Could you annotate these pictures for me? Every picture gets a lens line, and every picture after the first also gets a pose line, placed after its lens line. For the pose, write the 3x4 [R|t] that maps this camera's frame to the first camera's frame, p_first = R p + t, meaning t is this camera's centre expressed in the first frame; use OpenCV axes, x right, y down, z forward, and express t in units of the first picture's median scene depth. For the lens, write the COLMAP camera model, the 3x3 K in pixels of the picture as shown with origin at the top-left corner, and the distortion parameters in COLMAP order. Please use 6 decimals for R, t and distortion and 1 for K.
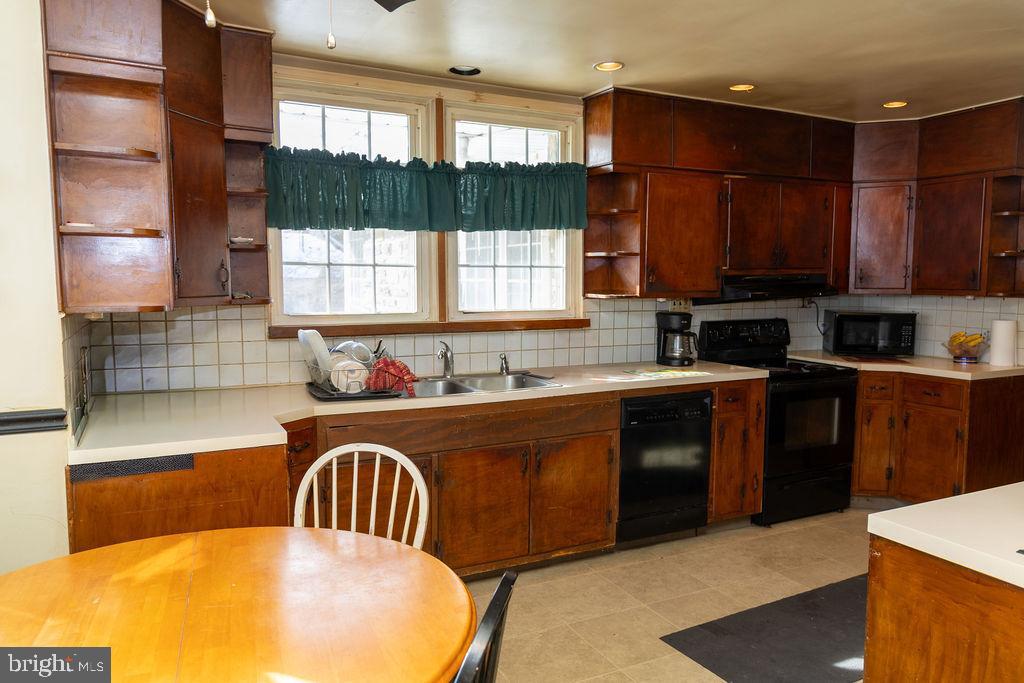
lens RADIAL K [[726.5, 0, 512.0], [0, 726.5, 341.5], [0, 0, 1]] dist [0.006414, 0.001358]
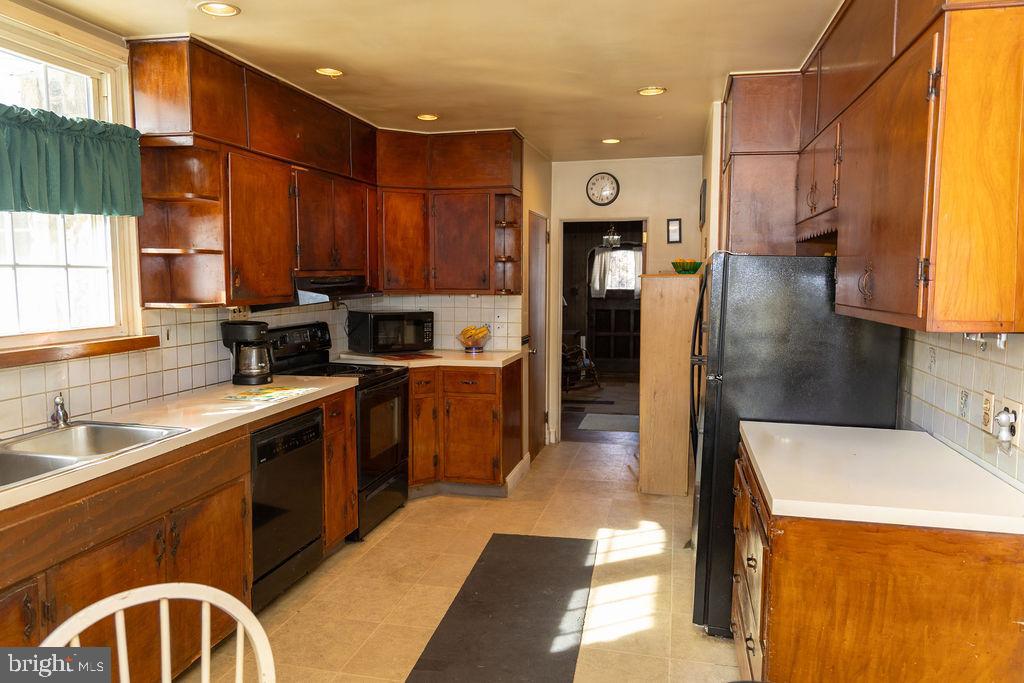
lens RADIAL K [[726.5, 0, 512.0], [0, 726.5, 341.5], [0, 0, 1]] dist [0.006414, 0.001358]
pose [[0.644273, -0.071532, 0.761443, -0.262773], [0.068846, 0.996999, 0.035409, -0.030182], [-0.761690, 0.029610, 0.647264, 0.256134]]
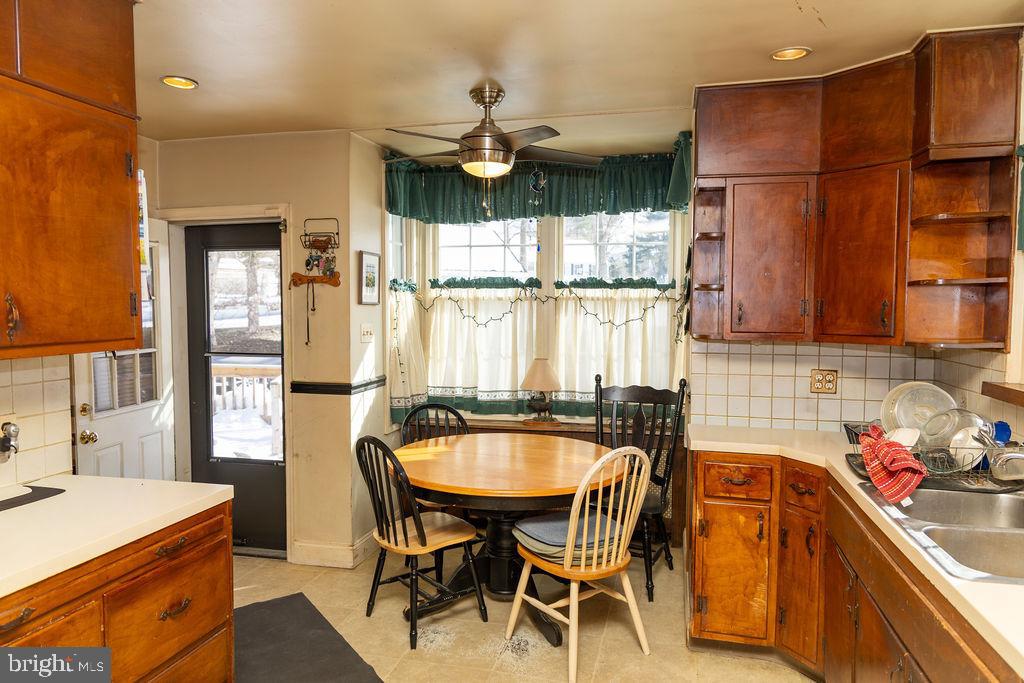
lens RADIAL K [[679.7, 0, 512.0], [0, 679.7, 341.5], [0, 0, 1]] dist [-0.003594, -0.000264]
pose [[-0.658910, 0.033202, -0.751488, 0.496248], [-0.071493, 0.991739, 0.106502, -0.094640], [0.748816, 0.123902, -0.651093, 0.988854]]
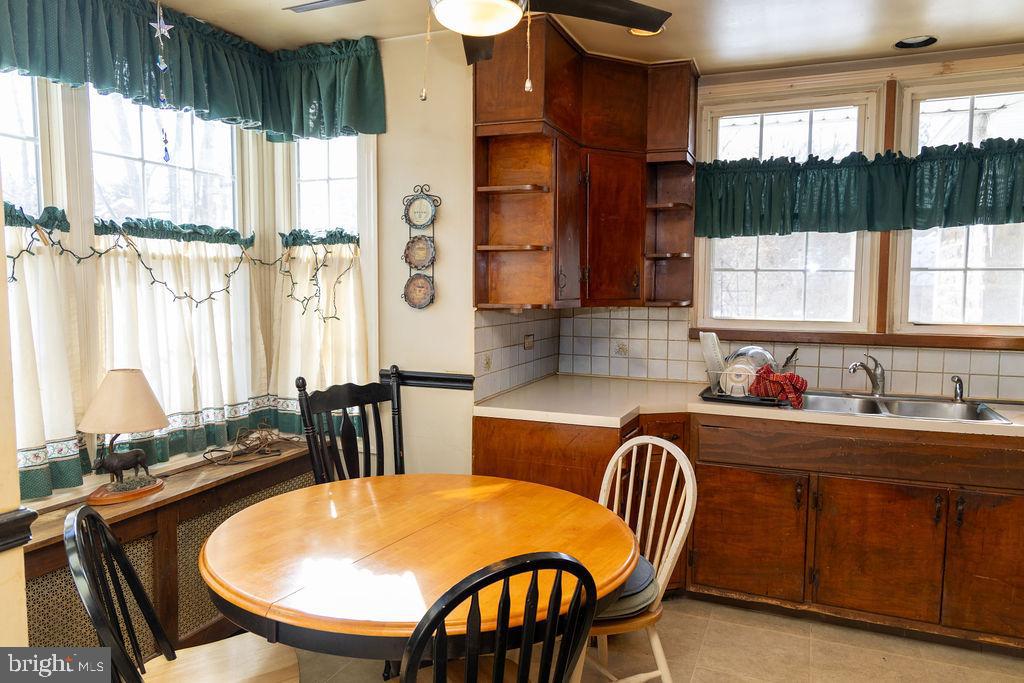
lens RADIAL K [[710.3, 0, 512.0], [0, 710.3, 341.5], [0, 0, 1]] dist [0.001275, -0.000306]
pose [[0.634514, 0.060635, -0.770529, 0.287802], [-0.069872, 0.997336, 0.020946, -0.003853], [0.769746, 0.040548, 0.637061, 0.106648]]
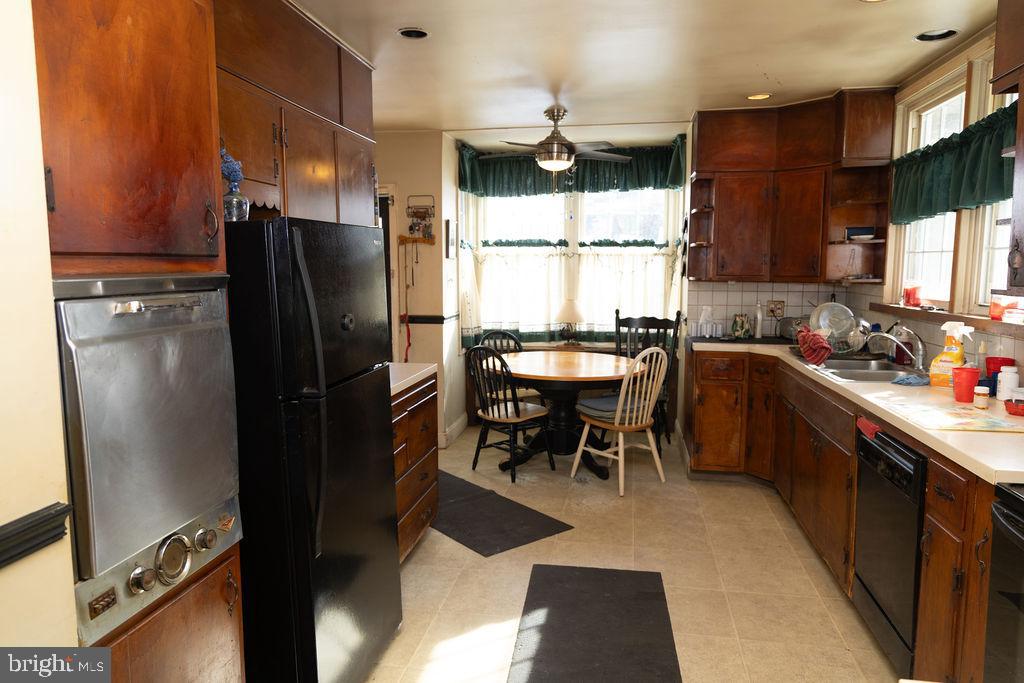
lens RADIAL K [[679.7, 0, 512.0], [0, 679.7, 341.5], [0, 0, 1]] dist [-0.003594, -0.000264]
pose [[-0.605102, 0.083616, -0.791745, 0.932372], [-0.072145, 0.984619, 0.159123, -0.089128], [0.792872, 0.153406, -0.589763, 1.107673]]
